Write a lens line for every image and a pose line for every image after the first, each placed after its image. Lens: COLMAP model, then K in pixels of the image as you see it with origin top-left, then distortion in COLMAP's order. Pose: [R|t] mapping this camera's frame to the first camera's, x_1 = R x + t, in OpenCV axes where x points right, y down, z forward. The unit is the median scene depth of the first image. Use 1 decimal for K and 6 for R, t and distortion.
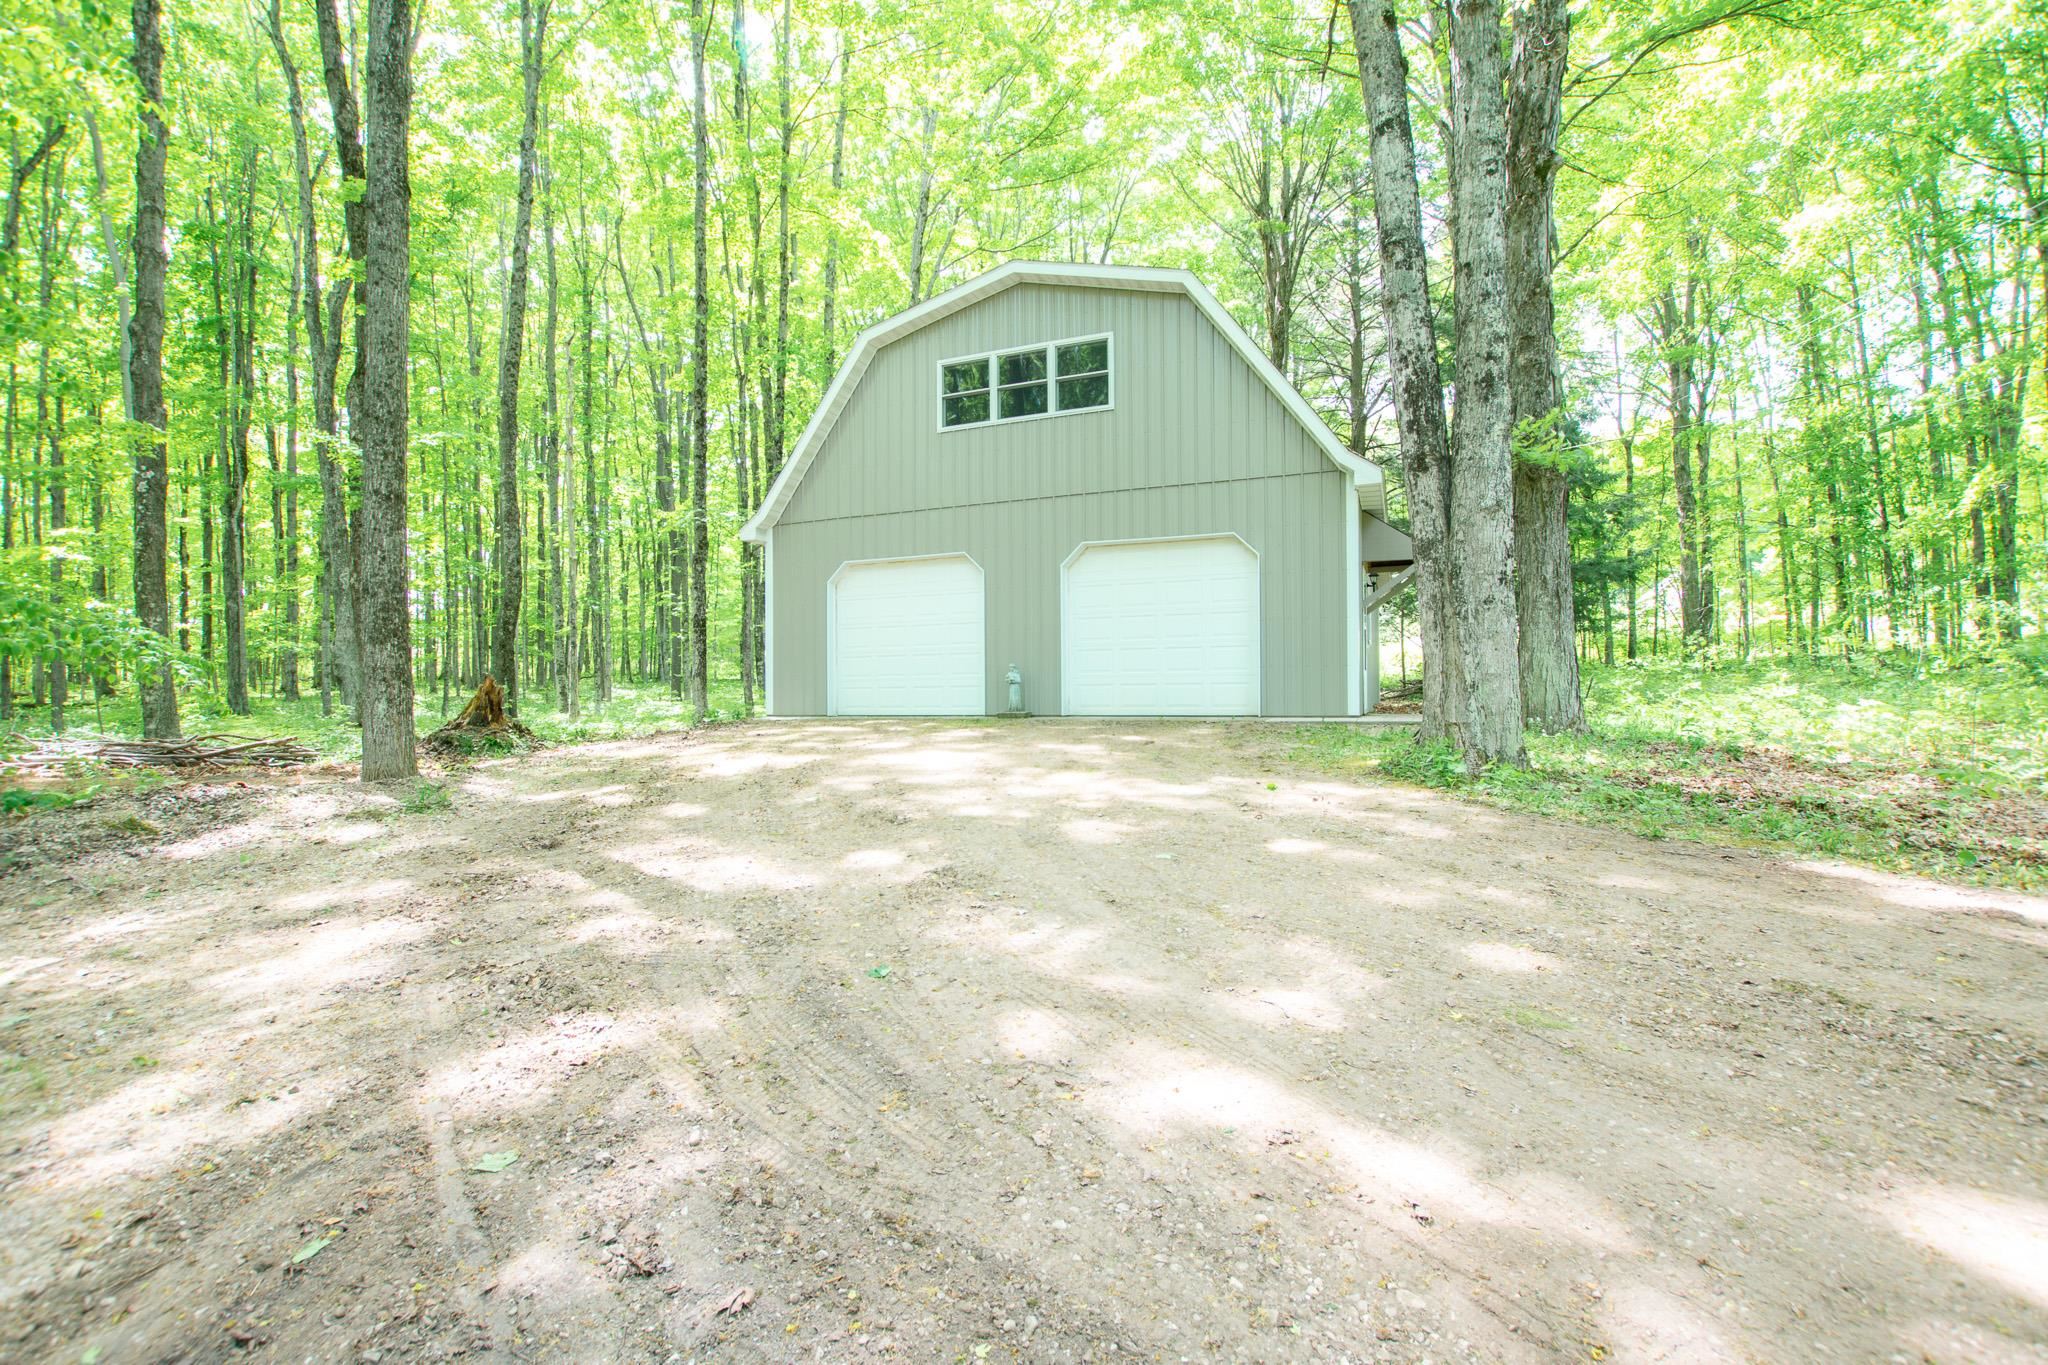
lens RADIAL K [[902.6, 0, 1024.0], [0, 902.6, 682.5], [0, 0, 1]] dist [-0.011115, 0.000673]
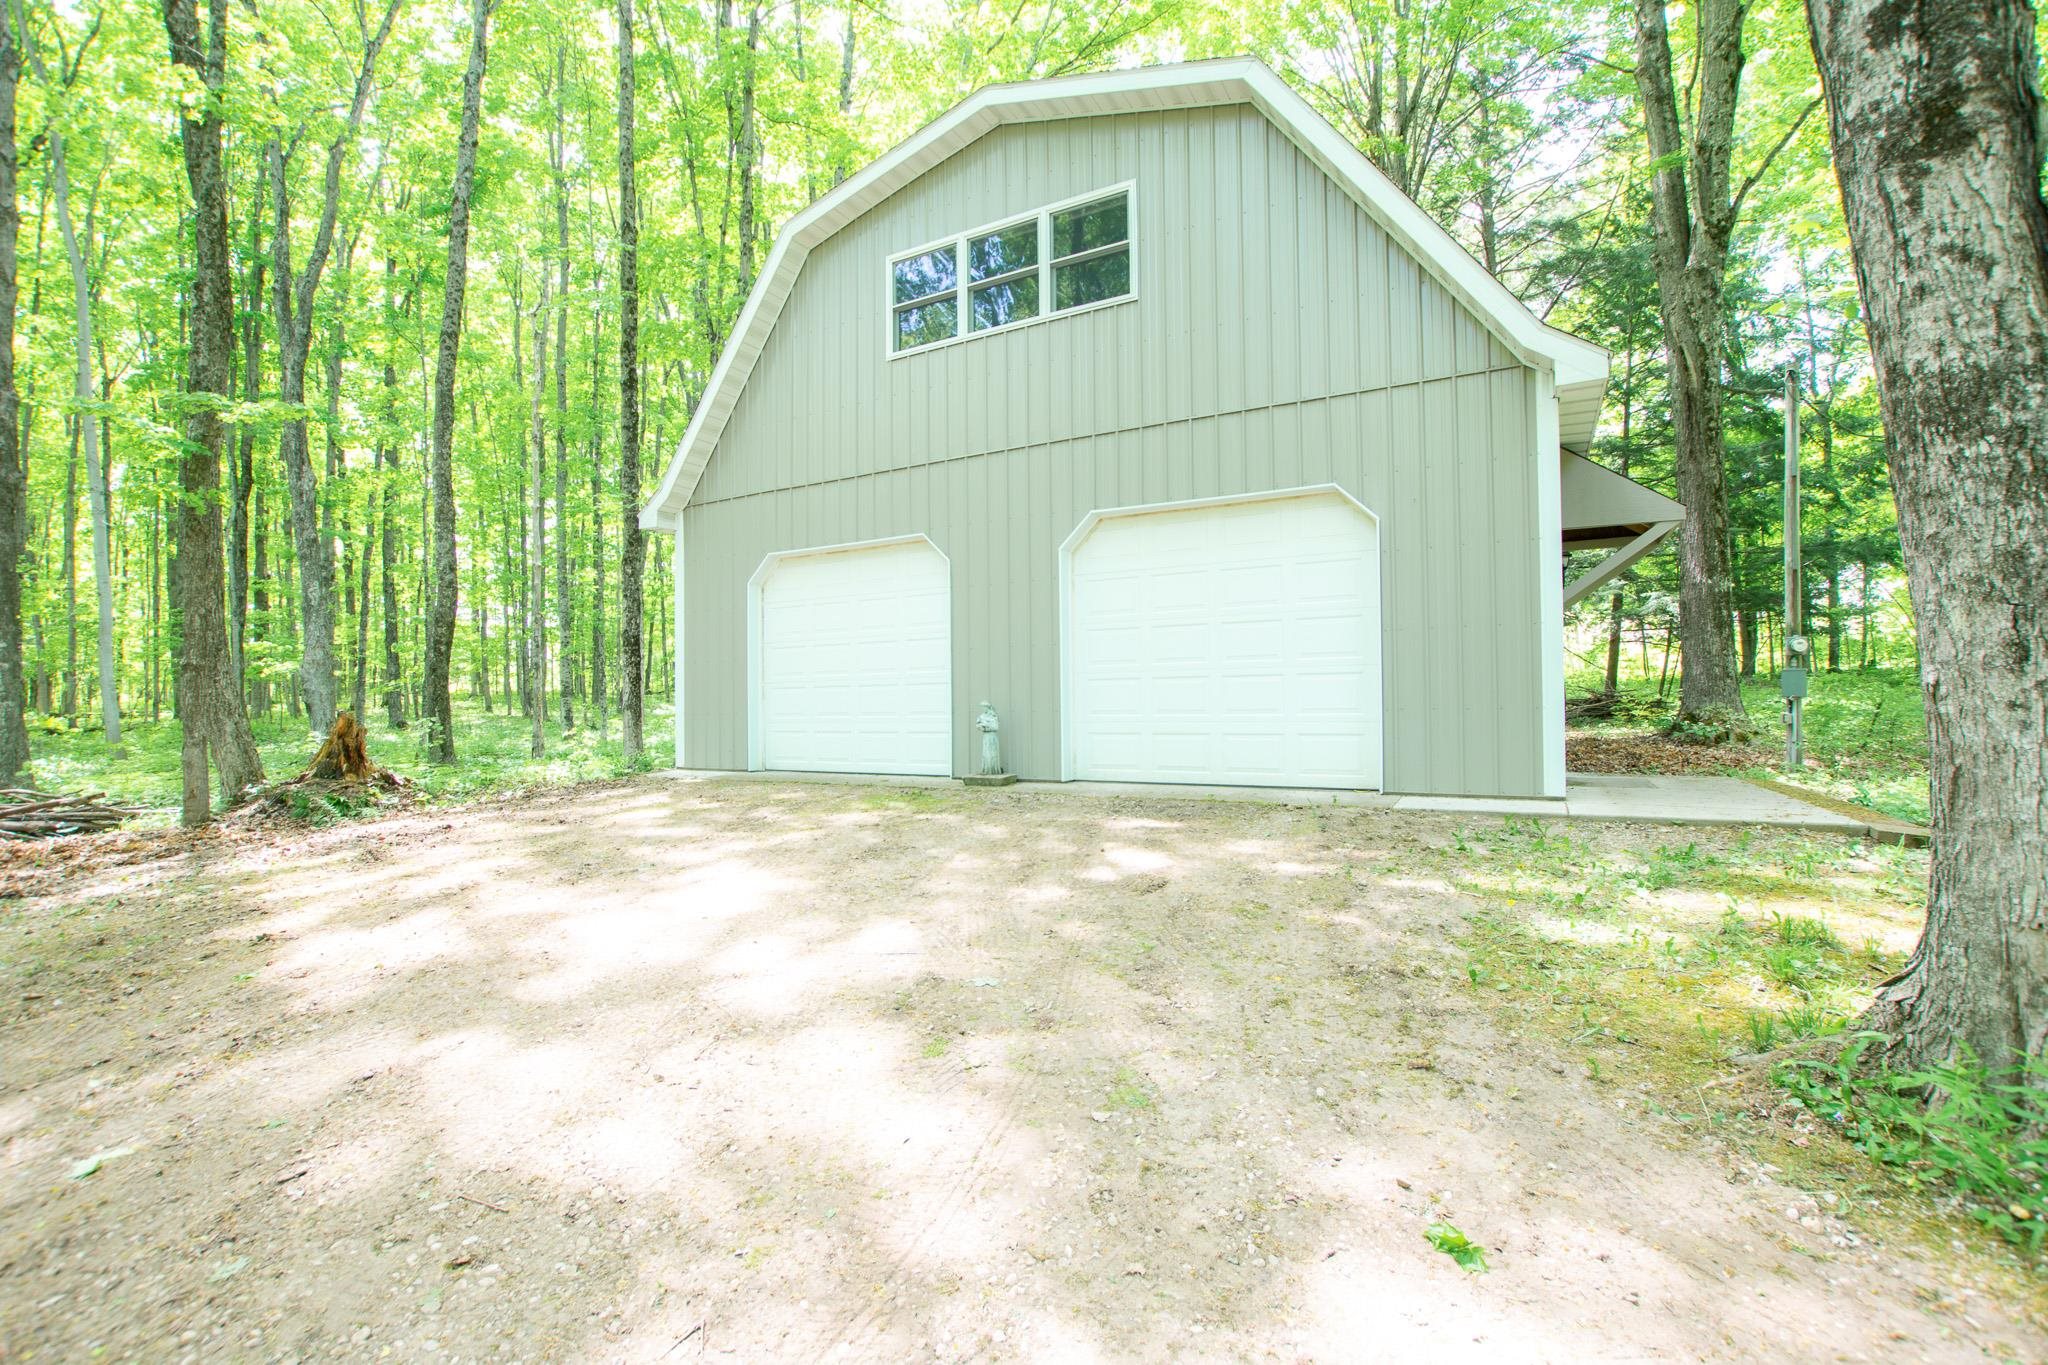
lens RADIAL K [[902.6, 0, 1024.0], [0, 902.6, 682.5], [0, 0, 1]] dist [-0.011115, 0.000673]
pose [[0.993590, -0.007268, -0.112812, 0.087163], [0.006357, 0.999944, -0.008439, -0.028223], [0.112867, 0.007668, 0.993581, 0.354173]]
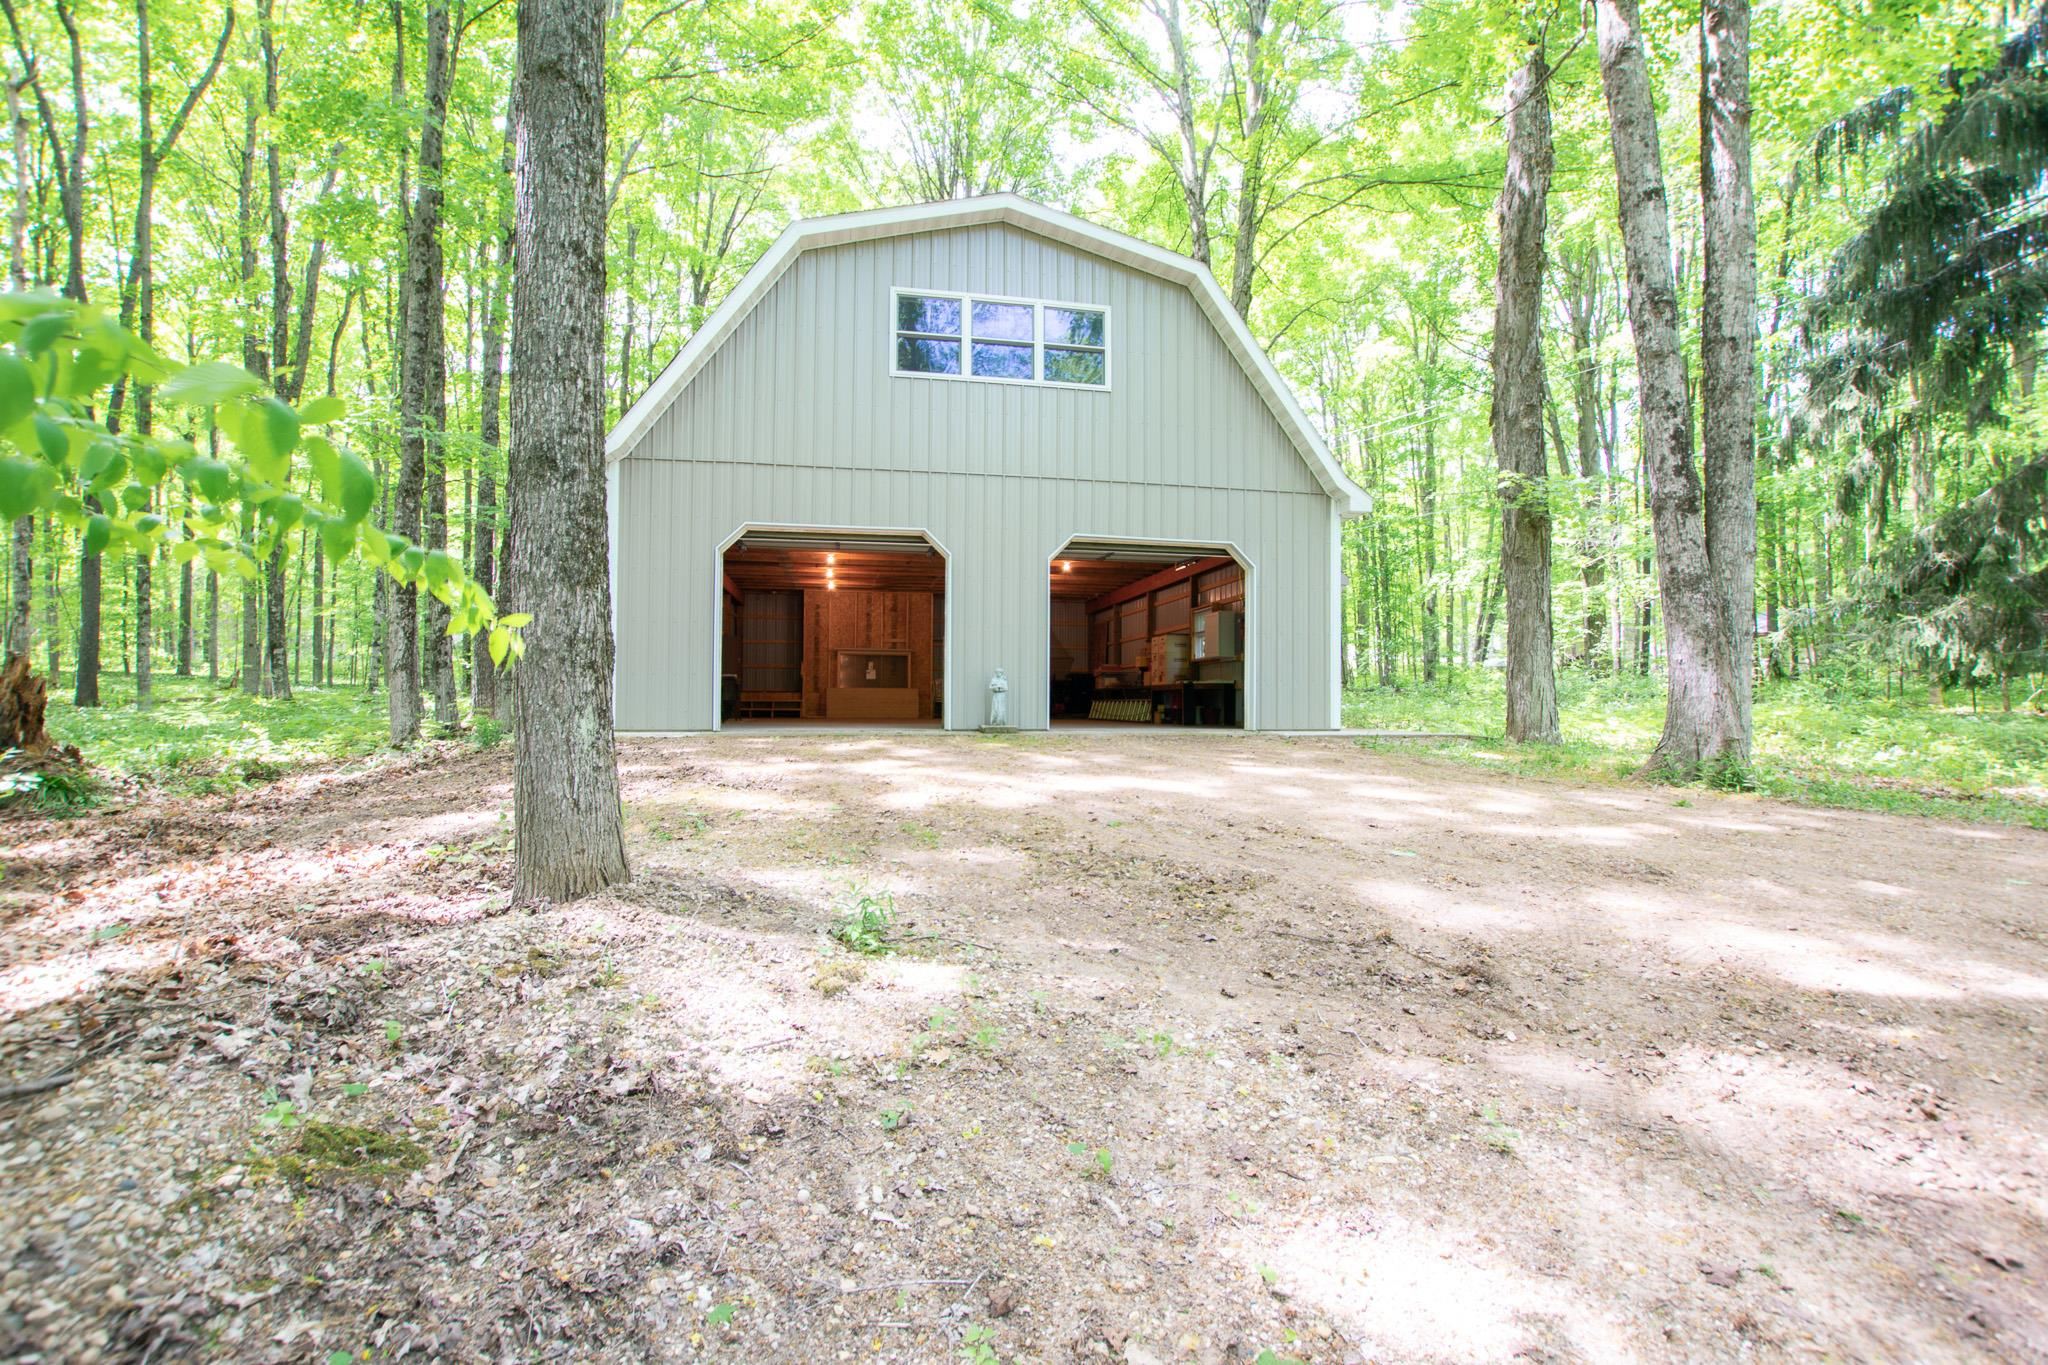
lens RADIAL K [[902.6, 0, 1024.0], [0, 902.6, 682.5], [0, 0, 1]] dist [-0.011115, 0.000673]
pose [[0.836994, 0.022266, 0.546759, -0.453801], [-0.019215, 0.999752, -0.011299, 0.001976], [-0.546874, -0.001049, 0.837214, 0.278490]]
